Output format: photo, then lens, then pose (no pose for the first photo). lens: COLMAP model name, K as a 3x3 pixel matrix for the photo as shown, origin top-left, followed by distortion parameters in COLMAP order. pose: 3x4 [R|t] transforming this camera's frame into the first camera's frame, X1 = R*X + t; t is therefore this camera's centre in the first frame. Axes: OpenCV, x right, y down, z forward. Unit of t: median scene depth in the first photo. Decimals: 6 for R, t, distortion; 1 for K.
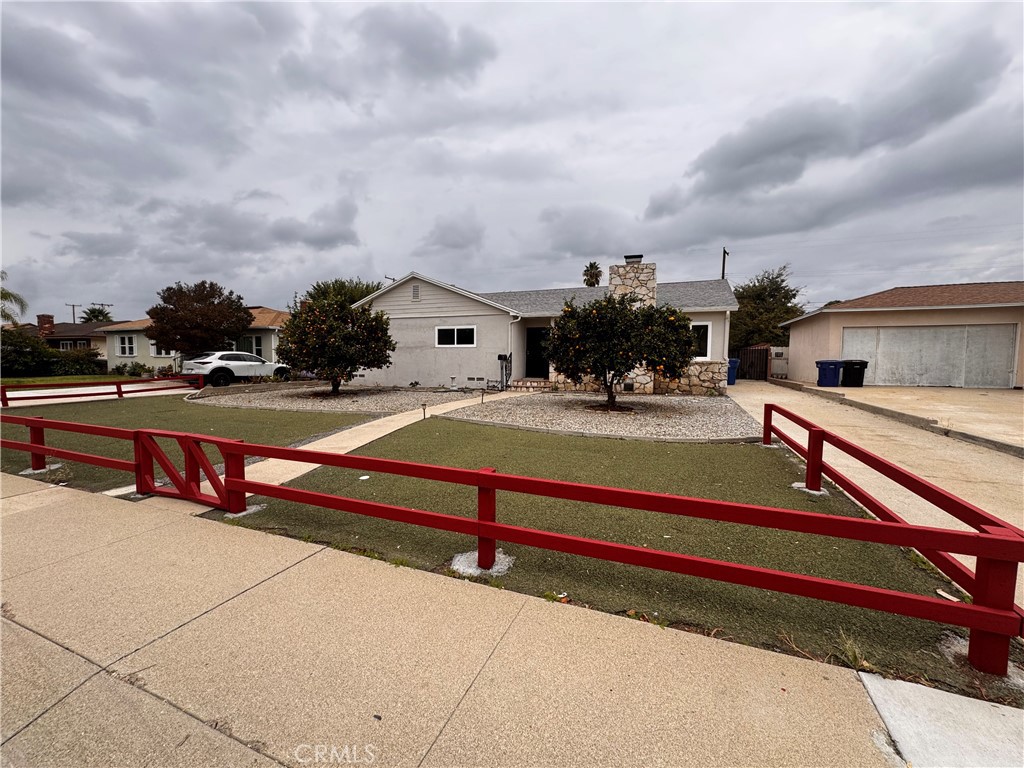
lens RADIAL K [[408.2, 0, 517.2], [0, 408.2, 379.9], [0, 0, 1]] dist [-0.006699, -0.000129]
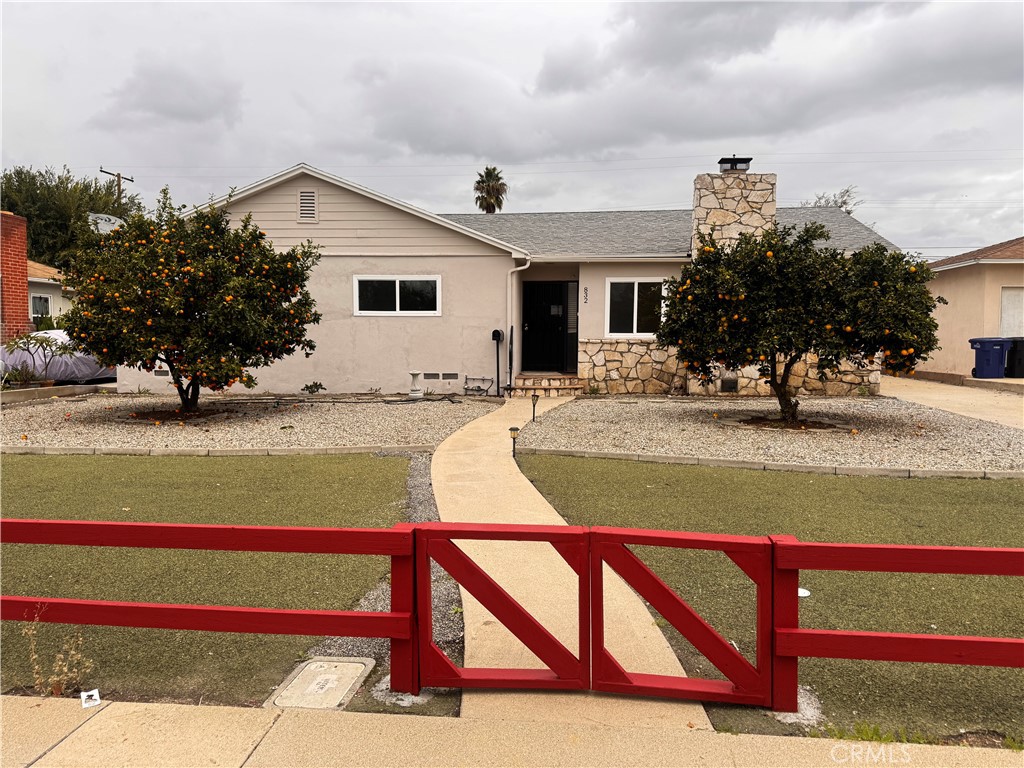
lens RADIAL K [[704.3, 0, 513.3], [0, 704.3, 406.7], [0, 0, 1]] dist [0.038818, -0.027292]
pose [[0.964039, -0.029085, 0.264165, -0.269727], [0.016421, 0.998613, 0.050022, -0.007035], [-0.265254, -0.043886, 0.963179, 0.087780]]
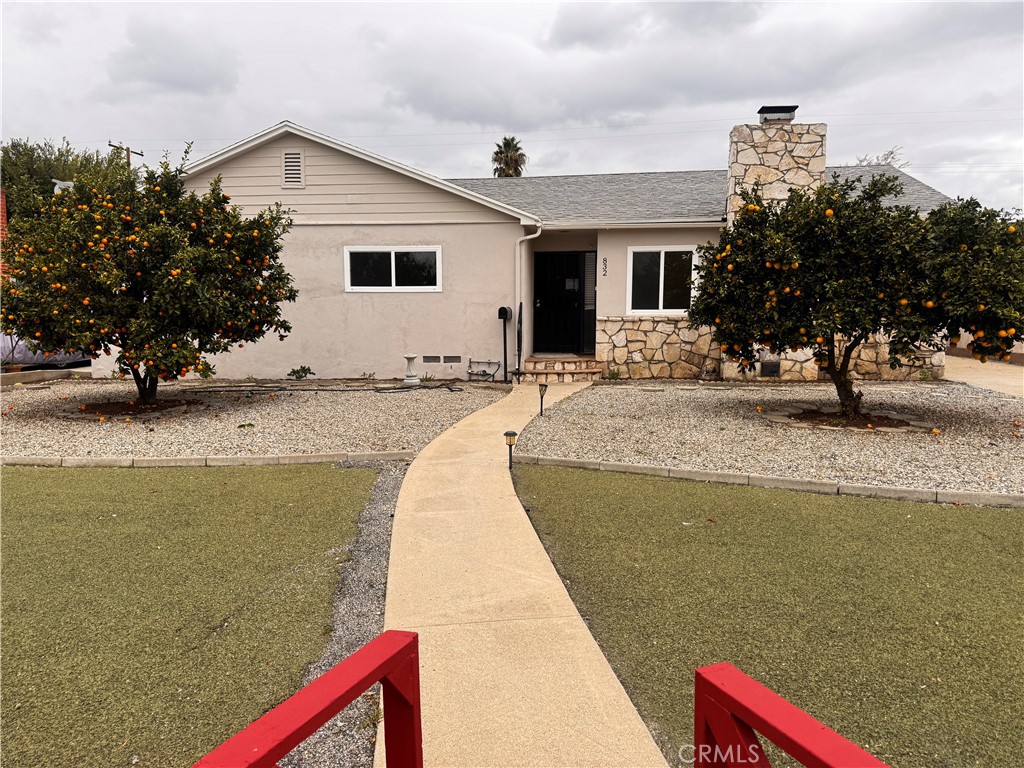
lens RADIAL K [[704.3, 0, 510.3], [0, 704.3, 393.9], [0, 0, 1]] dist [0.038818, -0.027292]
pose [[0.972675, -0.035183, 0.229488, -0.226809], [0.020410, 0.997582, 0.066434, -0.015313], [-0.231271, -0.059934, 0.971042, 0.187140]]
